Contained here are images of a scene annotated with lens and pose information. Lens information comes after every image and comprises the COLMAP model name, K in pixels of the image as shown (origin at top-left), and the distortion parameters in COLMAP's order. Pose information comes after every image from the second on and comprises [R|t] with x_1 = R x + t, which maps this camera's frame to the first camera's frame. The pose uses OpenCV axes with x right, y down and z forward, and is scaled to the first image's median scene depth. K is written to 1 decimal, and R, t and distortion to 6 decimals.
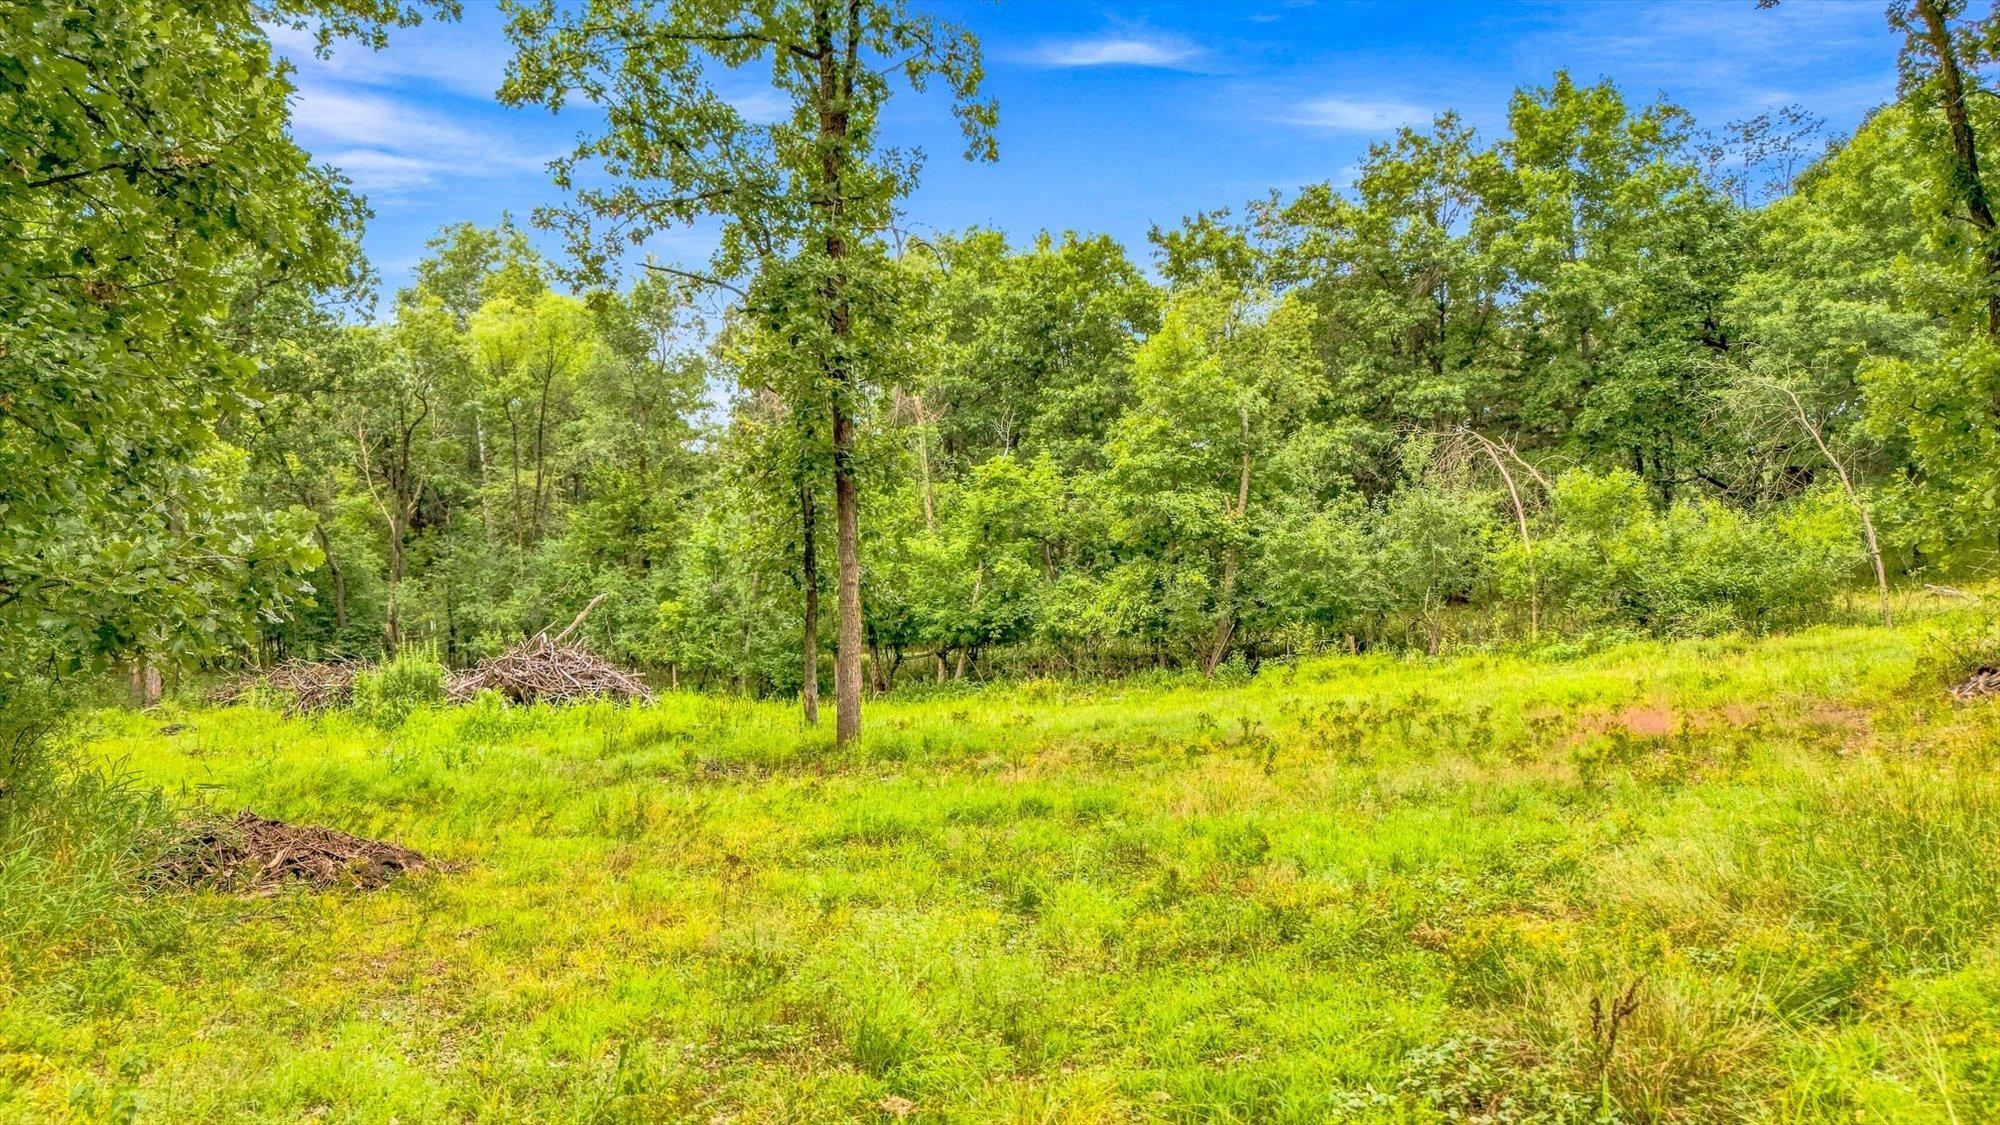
lens RADIAL K [[1512.0, 0, 1000.0], [0, 1512.0, 562.5], [0, 0, 1]] dist [0.081691, -0.085933]
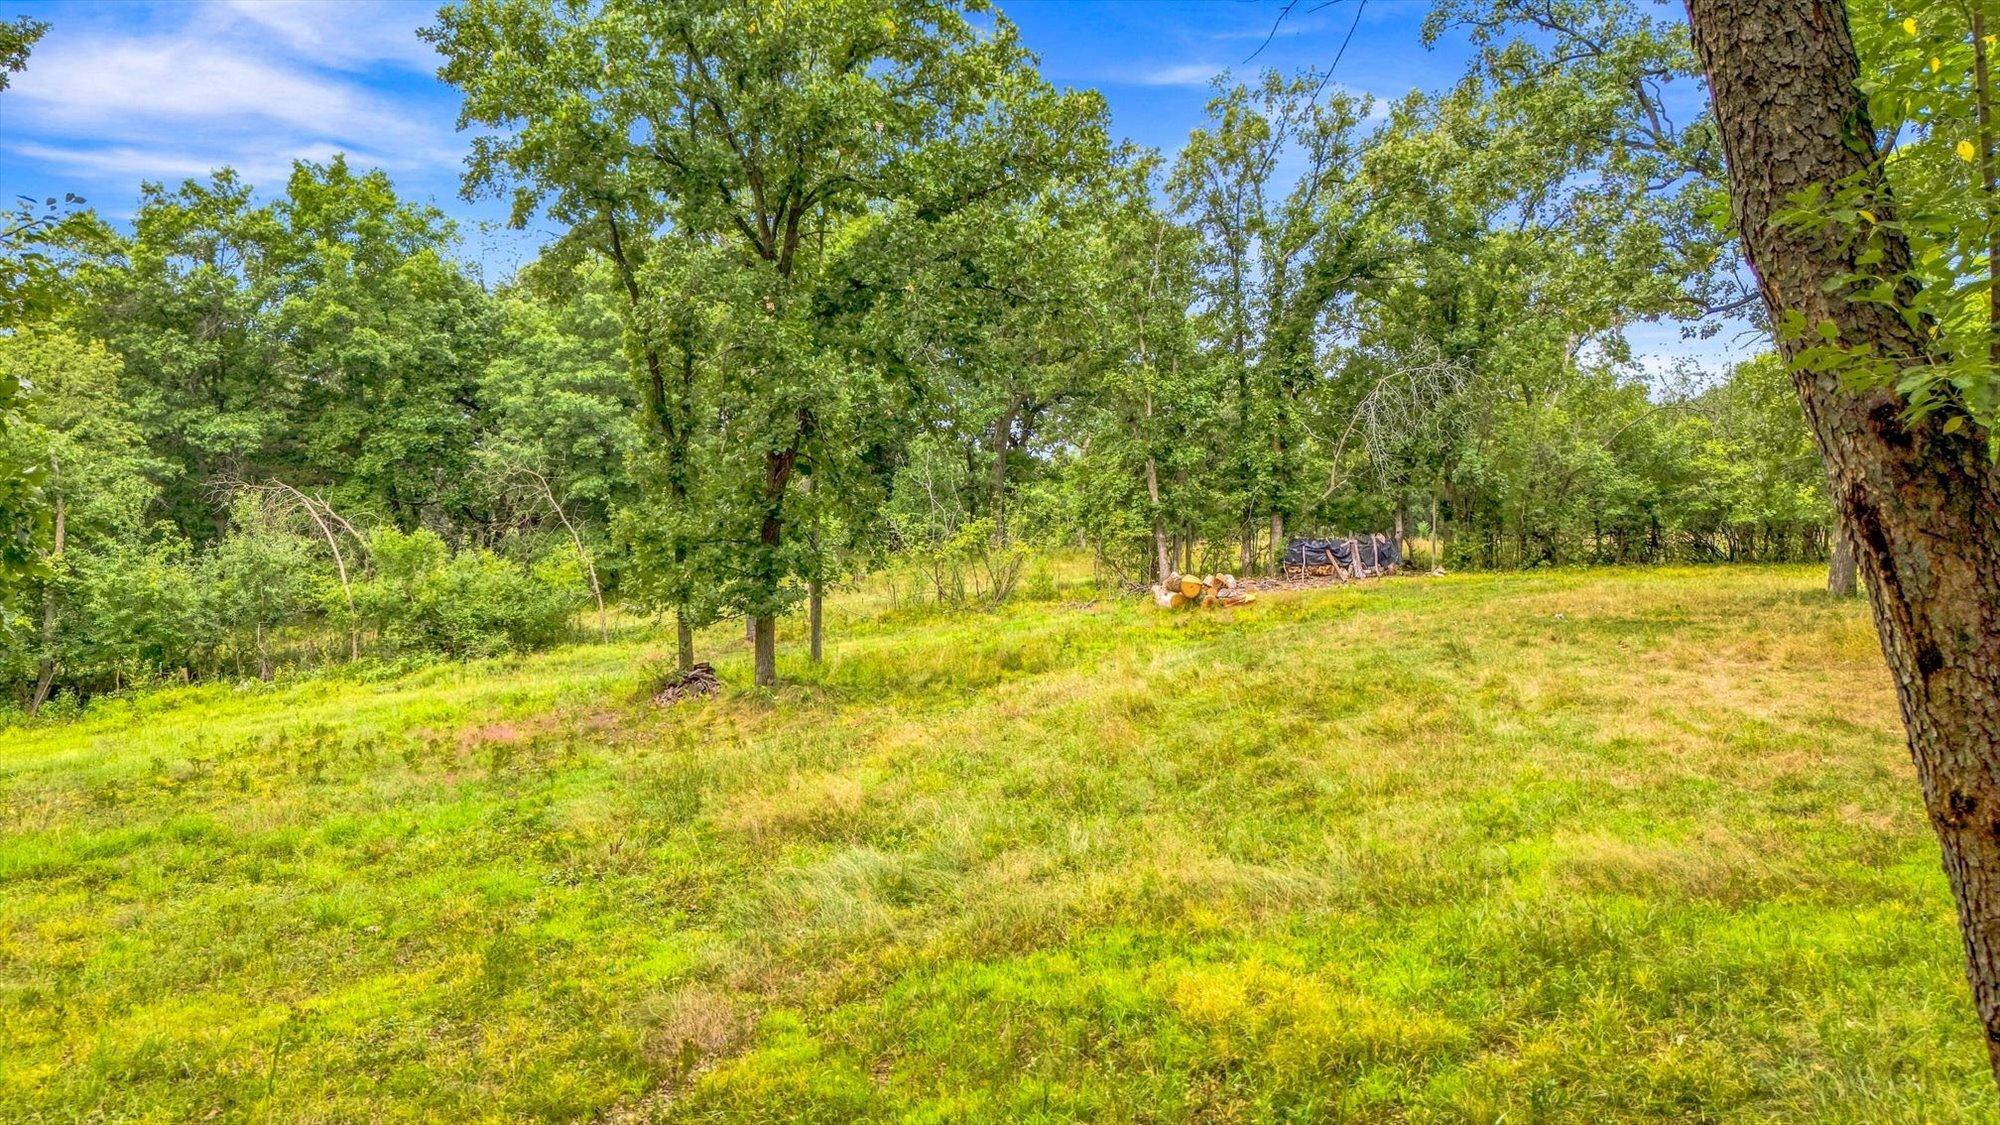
lens RADIAL K [[1512.0, 0, 1000.0], [0, 1512.0, 562.5], [0, 0, 1]] dist [0.081691, -0.085933]
pose [[0.697492, -0.011206, 0.716505, -0.158796], [0.002125, 0.999906, 0.013570, -0.042709], [-0.716589, -0.007942, 0.697450, -0.224317]]
